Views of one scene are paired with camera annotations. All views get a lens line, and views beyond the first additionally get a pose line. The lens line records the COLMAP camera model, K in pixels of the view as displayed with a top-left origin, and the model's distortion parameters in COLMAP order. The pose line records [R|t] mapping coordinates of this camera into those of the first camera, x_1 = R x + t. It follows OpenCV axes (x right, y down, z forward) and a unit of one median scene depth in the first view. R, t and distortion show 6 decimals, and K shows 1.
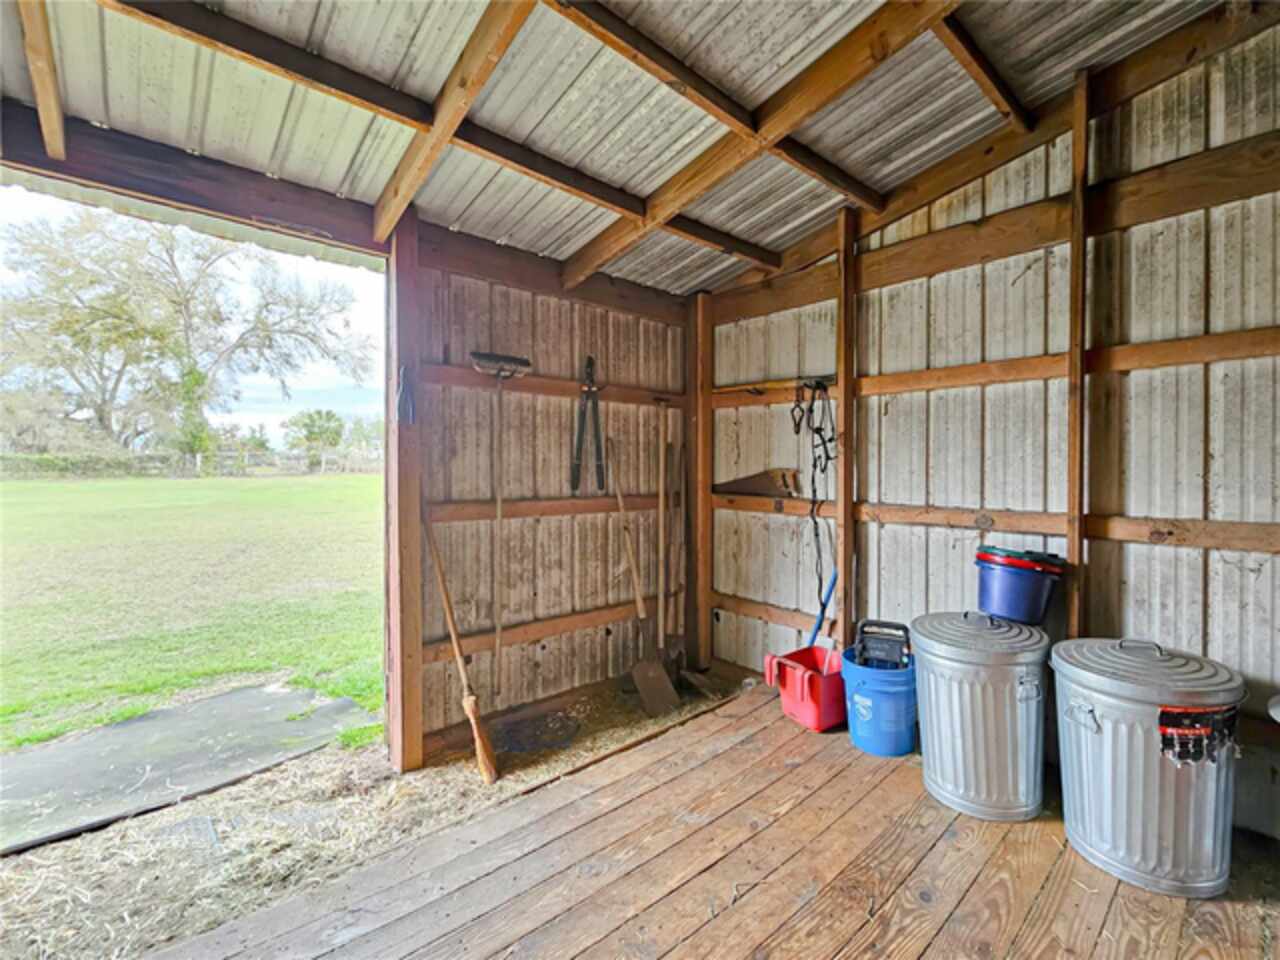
lens RADIAL K [[565.2, 0, 640.0], [0, 565.2, 480.0], [0, 0, 1]] dist [-0.001612, -0.000344]
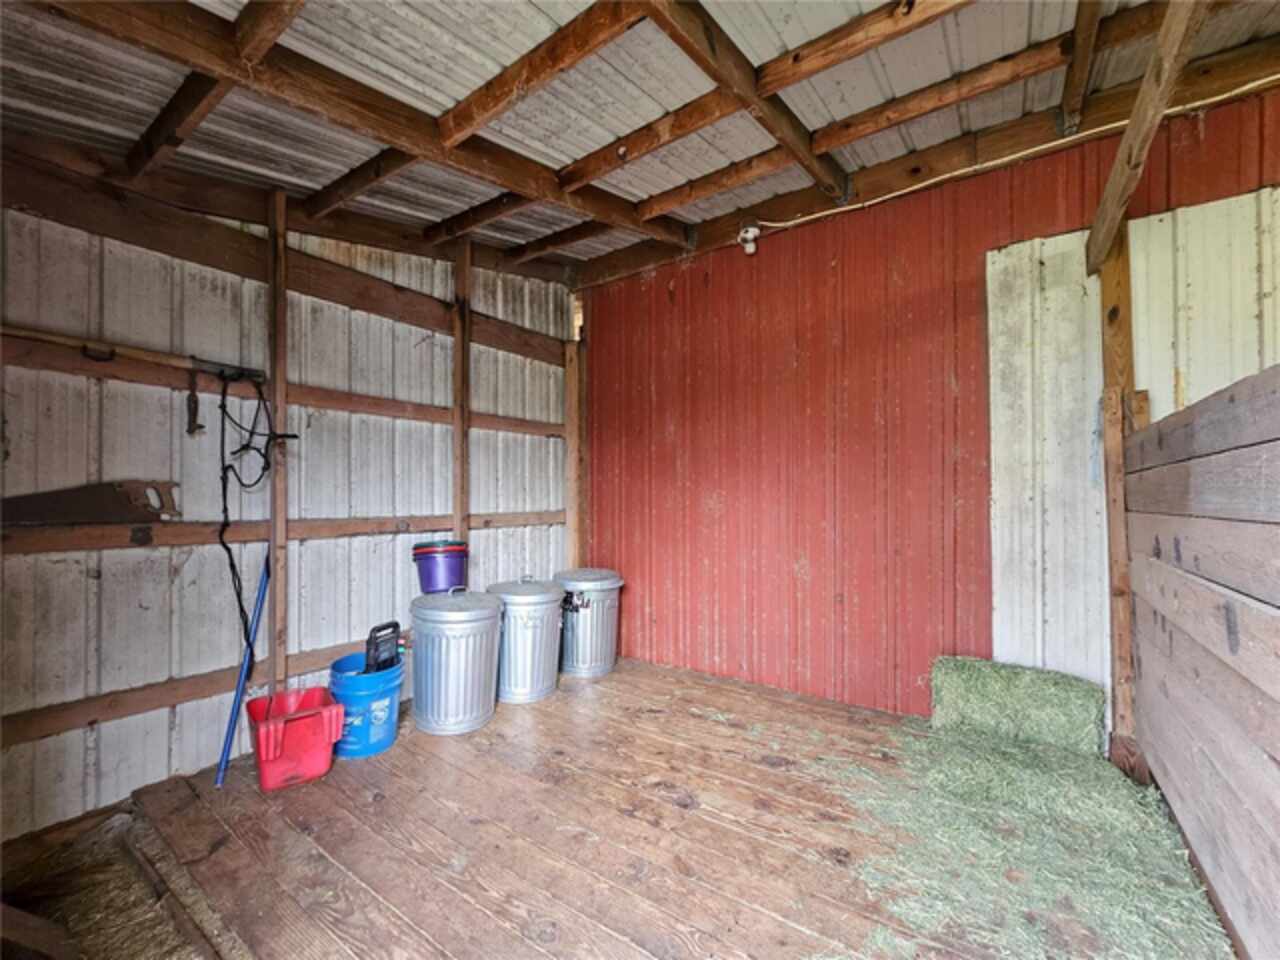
lens RADIAL K [[529.1, 0, 642.0], [0, 529.1, 500.0], [0, 0, 1]] dist [-0.000464, -0.000077]
pose [[-0.239983, -0.010393, 0.970721, -0.634394], [0.019429, 0.999691, 0.015507, 0.006469], [-0.970583, 0.022582, -0.239707, 0.719299]]
